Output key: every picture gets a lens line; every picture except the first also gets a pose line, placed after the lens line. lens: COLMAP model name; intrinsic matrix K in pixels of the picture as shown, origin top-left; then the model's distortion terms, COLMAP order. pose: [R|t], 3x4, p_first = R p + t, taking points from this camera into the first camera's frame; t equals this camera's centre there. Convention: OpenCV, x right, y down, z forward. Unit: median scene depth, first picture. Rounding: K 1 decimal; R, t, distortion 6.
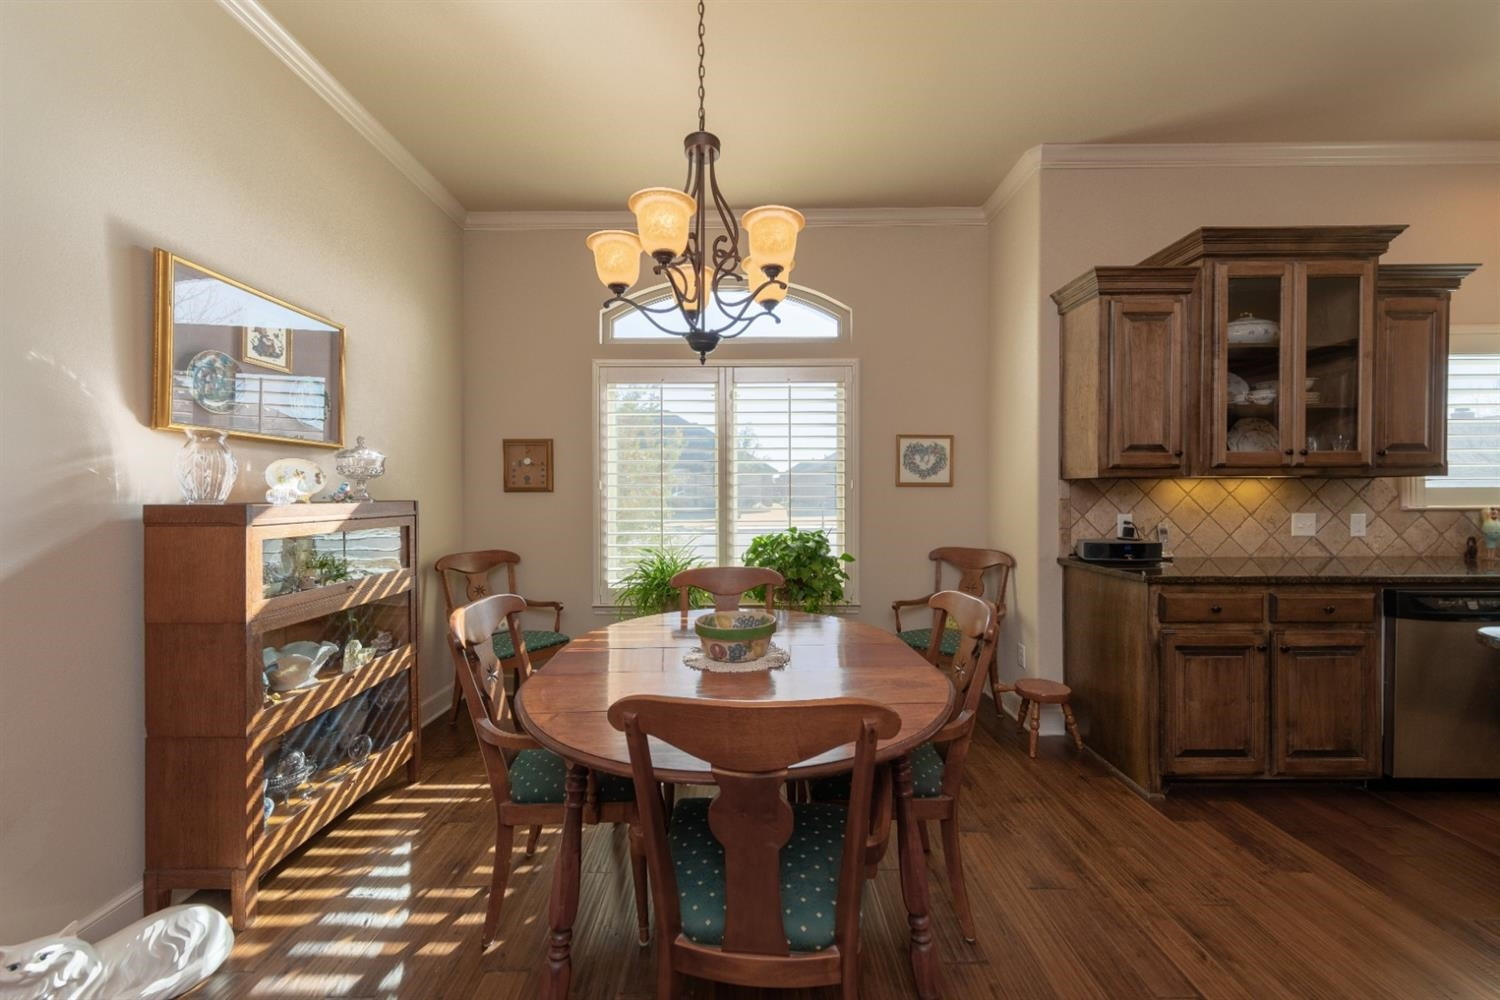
lens RADIAL K [[549.1, 0, 750.0], [0, 549.1, 500.0], [0, 0, 1]] dist [0.003355, 0.000128]
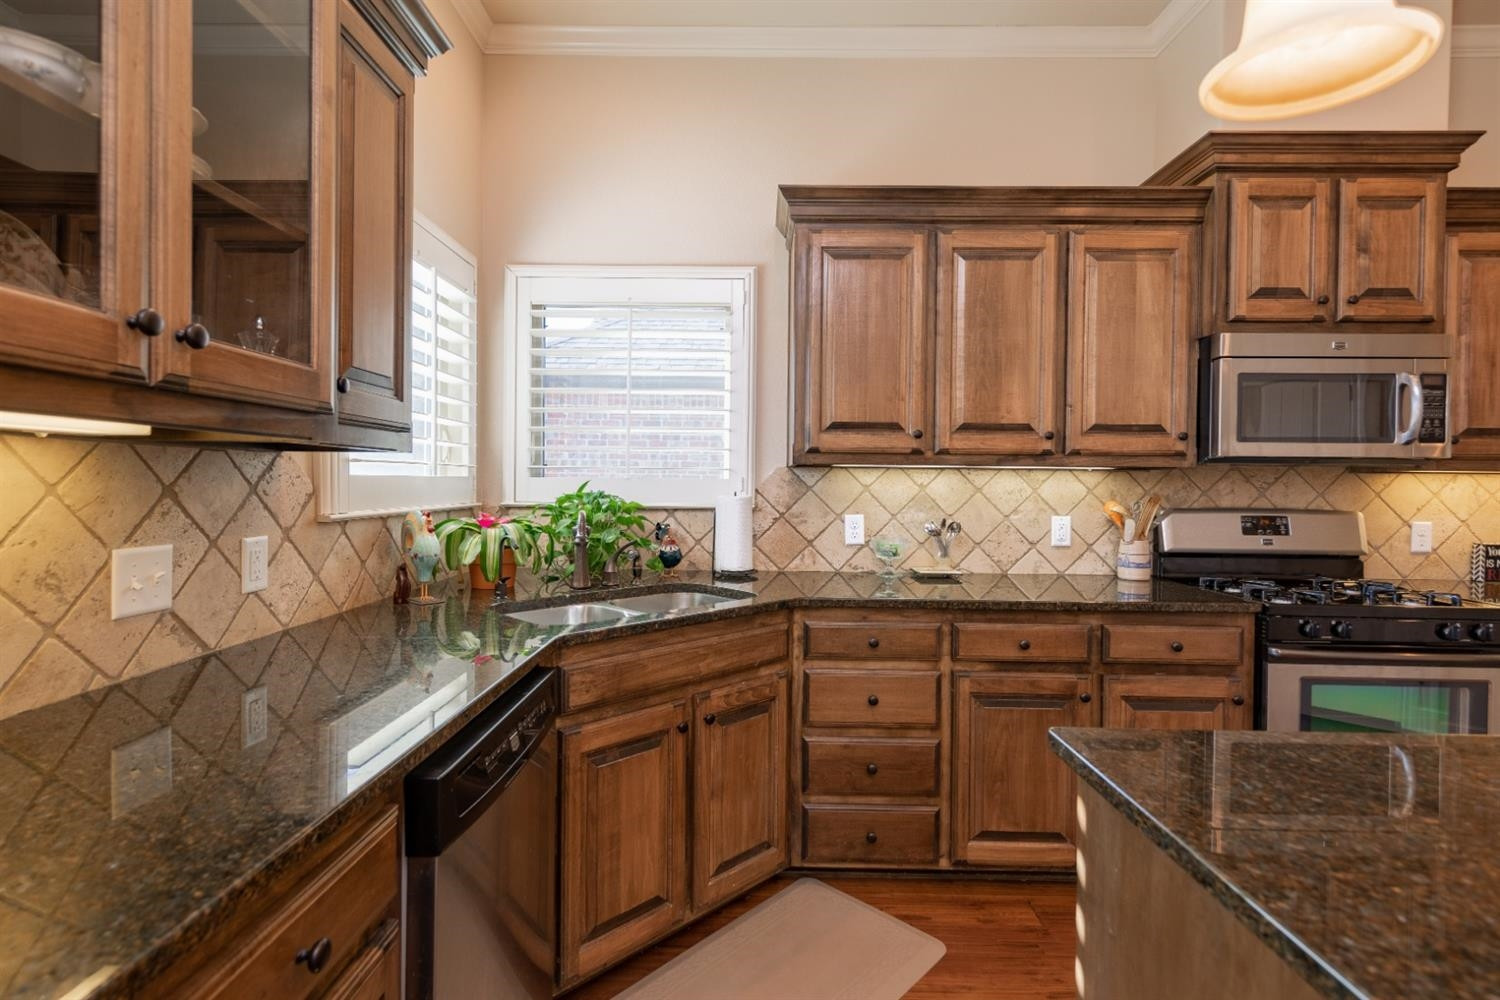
lens RADIAL K [[709.5, 0, 747.6], [0, 709.5, 490.4], [0, 0, 1]] dist [0.003500, 0.000339]
pose [[0.004120, -0.006775, 0.999969, 0.621449], [0.002205, 0.999975, 0.006765, -0.013718], [-0.999989, 0.002177, 0.004135, 0.684137]]
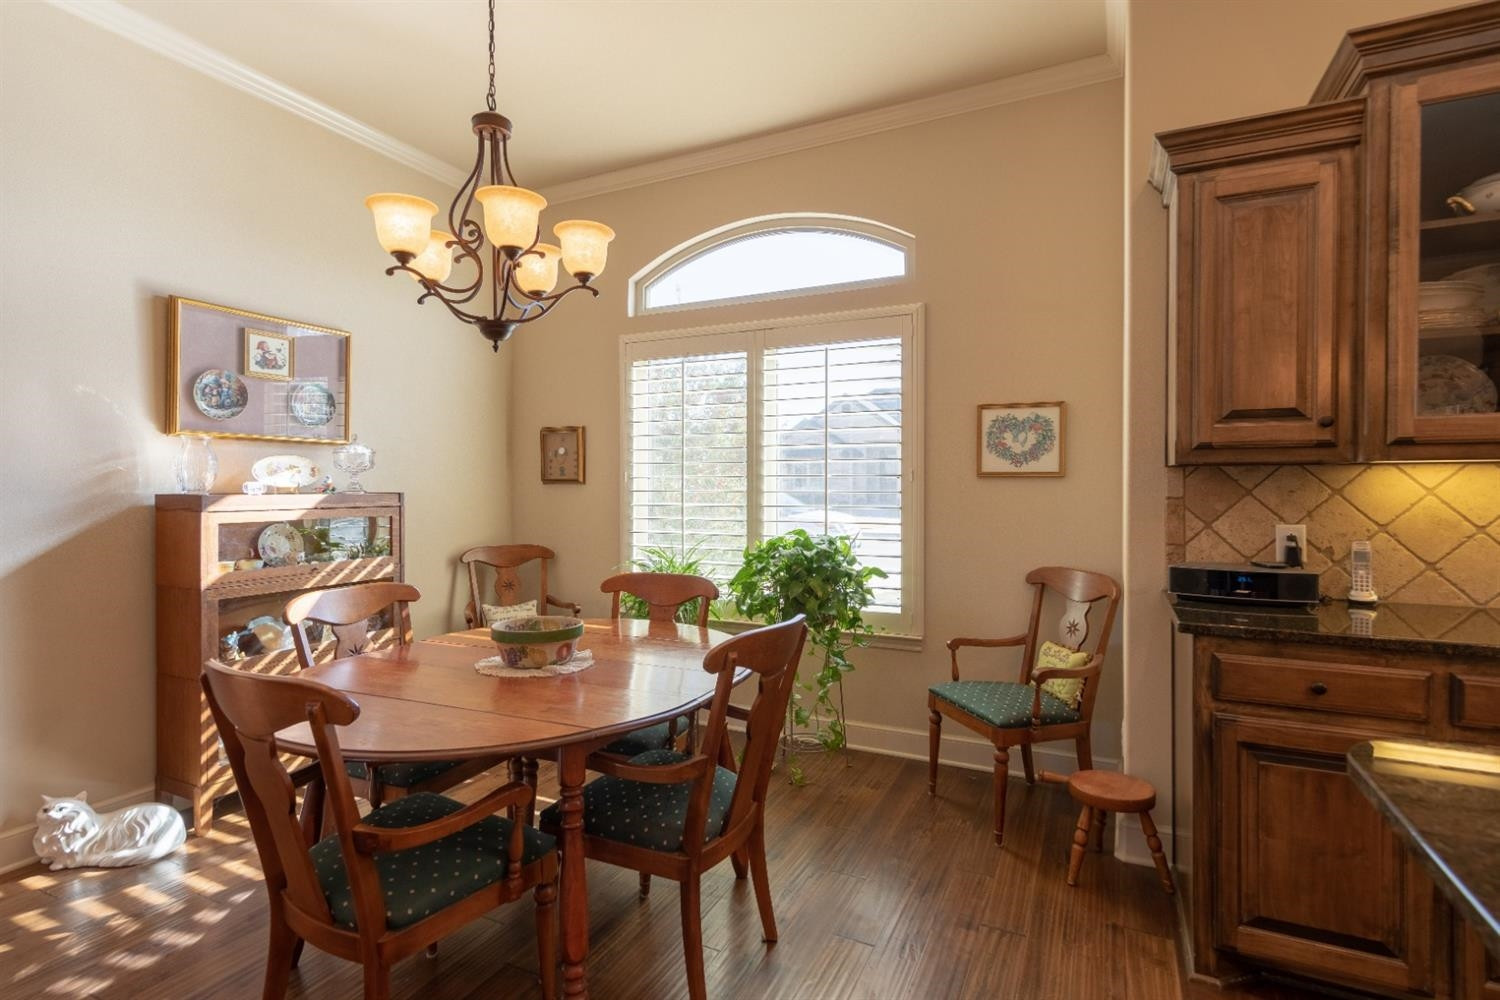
lens RADIAL K [[731.2, 0, 754.1], [0, 731.2, 492.9], [0, 0, 1]] dist [-0.012636, 0.009499]
pose [[0.900870, 0.008105, -0.434013, 0.546566], [-0.008149, 0.999965, 0.001759, -0.005381], [0.434013, 0.001952, 0.900905, 0.036173]]
